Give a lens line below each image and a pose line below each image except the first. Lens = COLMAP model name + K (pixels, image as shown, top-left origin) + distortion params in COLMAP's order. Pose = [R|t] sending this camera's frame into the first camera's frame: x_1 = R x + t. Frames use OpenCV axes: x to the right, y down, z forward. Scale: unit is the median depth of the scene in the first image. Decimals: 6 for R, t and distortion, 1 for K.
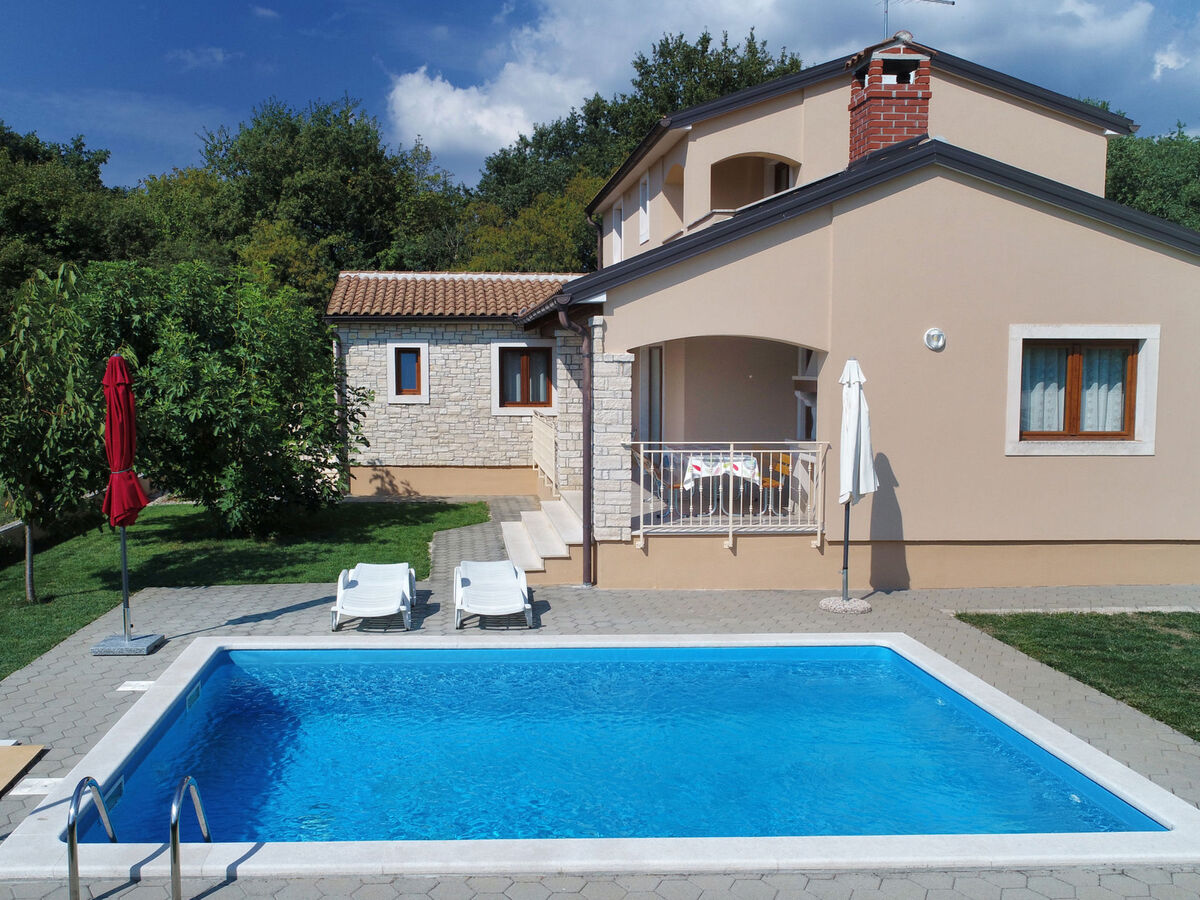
lens RADIAL K [[1046.1, 0, 614.5], [0, 1046.1, 468.6], [0, 0, 1]] dist [-0.007337, -0.006893]
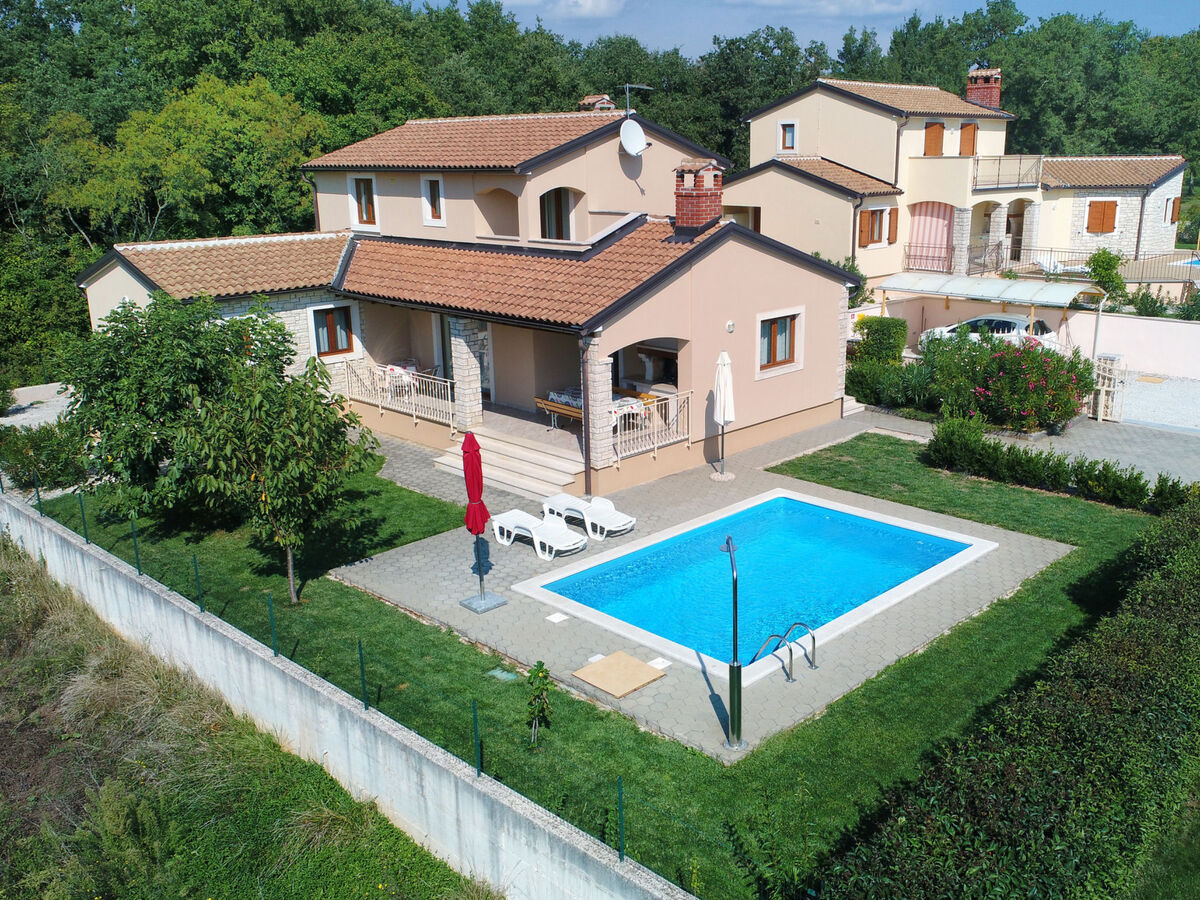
lens RADIAL K [[935.4, 0, 706.7], [0, 935.4, 417.8], [0, 0, 1]] dist [-0.009334, 0.003771]
pose [[0.736176, -0.173417, 0.654196, -0.819462], [0.064026, 0.980125, 0.187767, -0.270802], [-0.673755, -0.096344, 0.732647, -0.210874]]
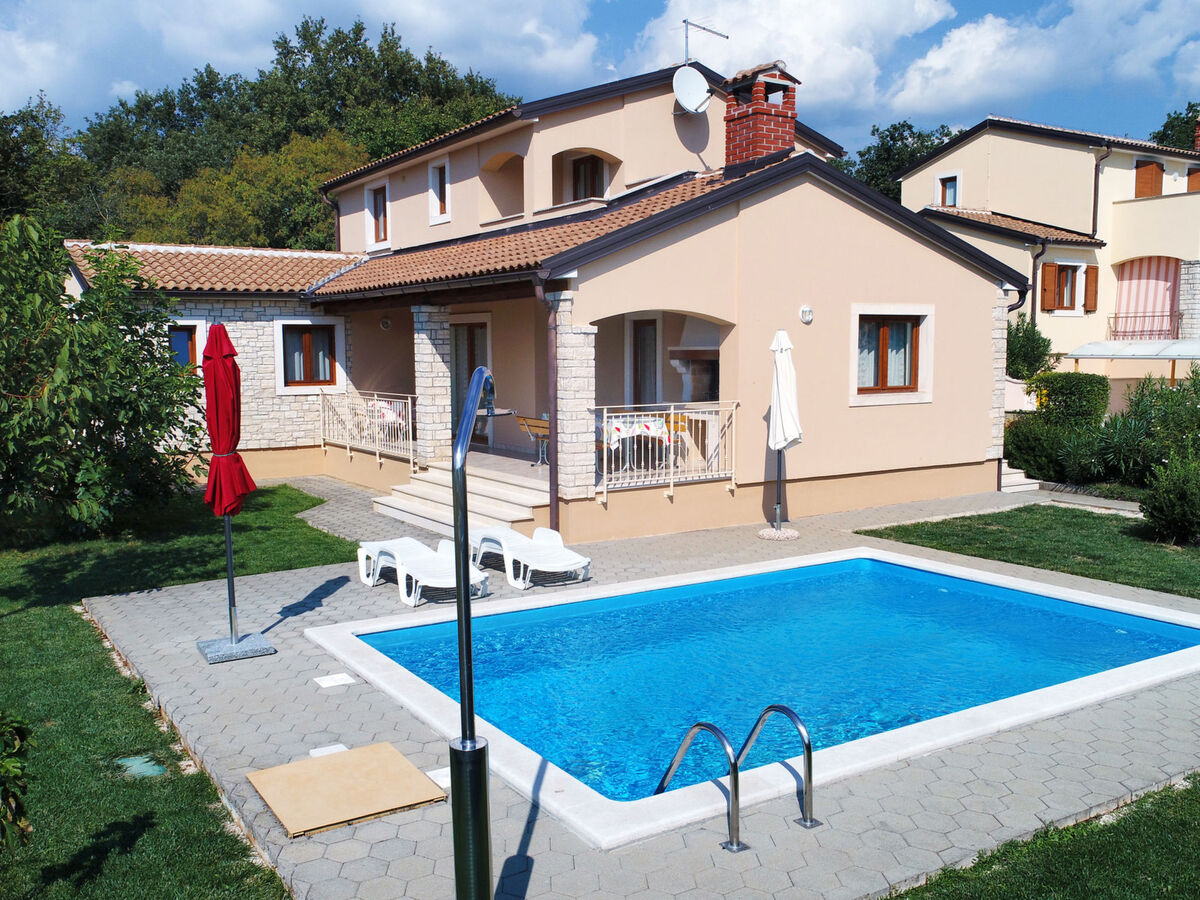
lens RADIAL K [[975.0, 0, 645.3], [0, 975.0, 448.4], [0, 0, 1]] dist [-0.001749, 0.004820]
pose [[0.880745, -0.058558, 0.469956, -0.394280], [0.056979, 0.998220, 0.017598, 0.002896], [-0.470150, 0.011278, 0.882514, 0.071715]]
